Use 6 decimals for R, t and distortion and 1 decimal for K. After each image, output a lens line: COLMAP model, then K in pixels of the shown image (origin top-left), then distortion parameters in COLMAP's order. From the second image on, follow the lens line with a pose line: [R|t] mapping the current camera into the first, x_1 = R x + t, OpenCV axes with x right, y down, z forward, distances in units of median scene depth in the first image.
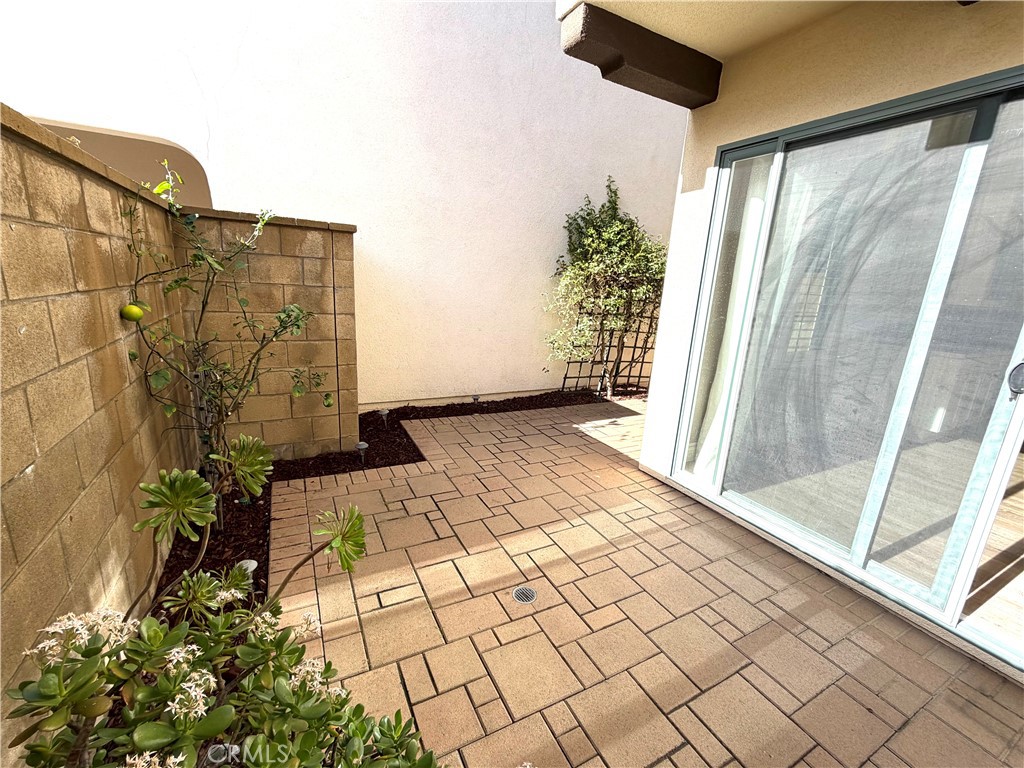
lens RADIAL K [[423.7, 0, 511.2], [0, 423.7, 385.7], [0, 0, 1]] dist [0.000019, -0.000181]
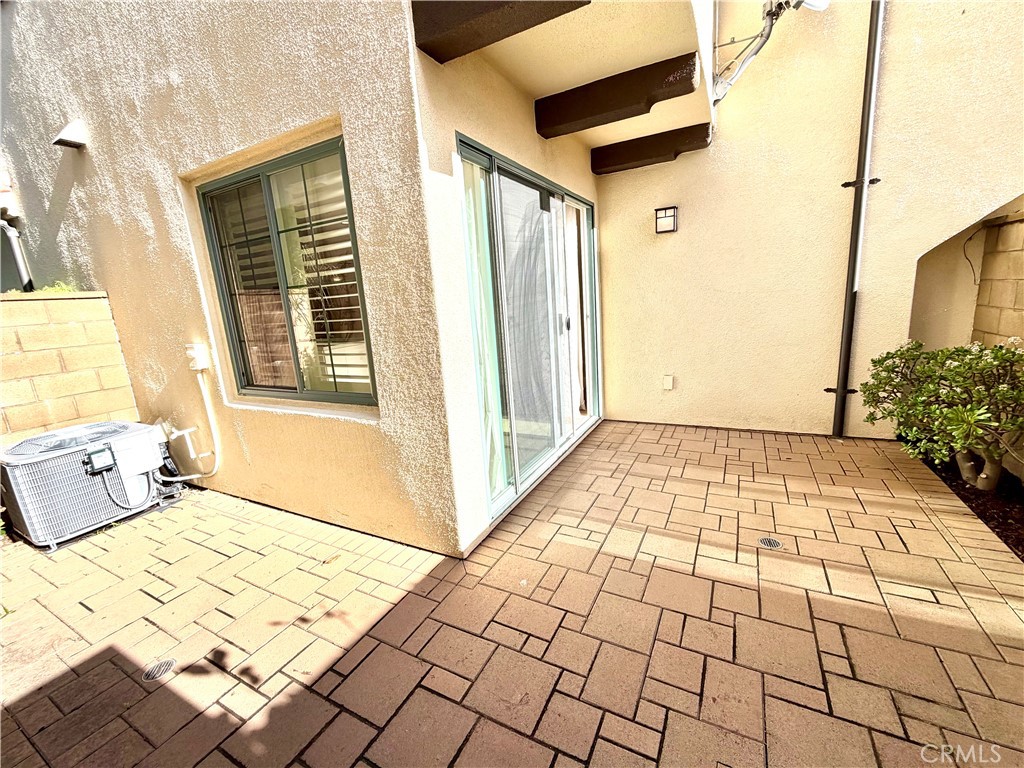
lens RADIAL K [[423.7, 0, 511.2], [0, 423.7, 385.7], [0, 0, 1]] dist [0.000019, -0.000181]
pose [[-0.564203, -0.190973, 0.803246, -0.333293], [0.233051, 0.896483, 0.376836, -0.406724], [-0.792062, 0.399809, -0.461292, 1.507755]]
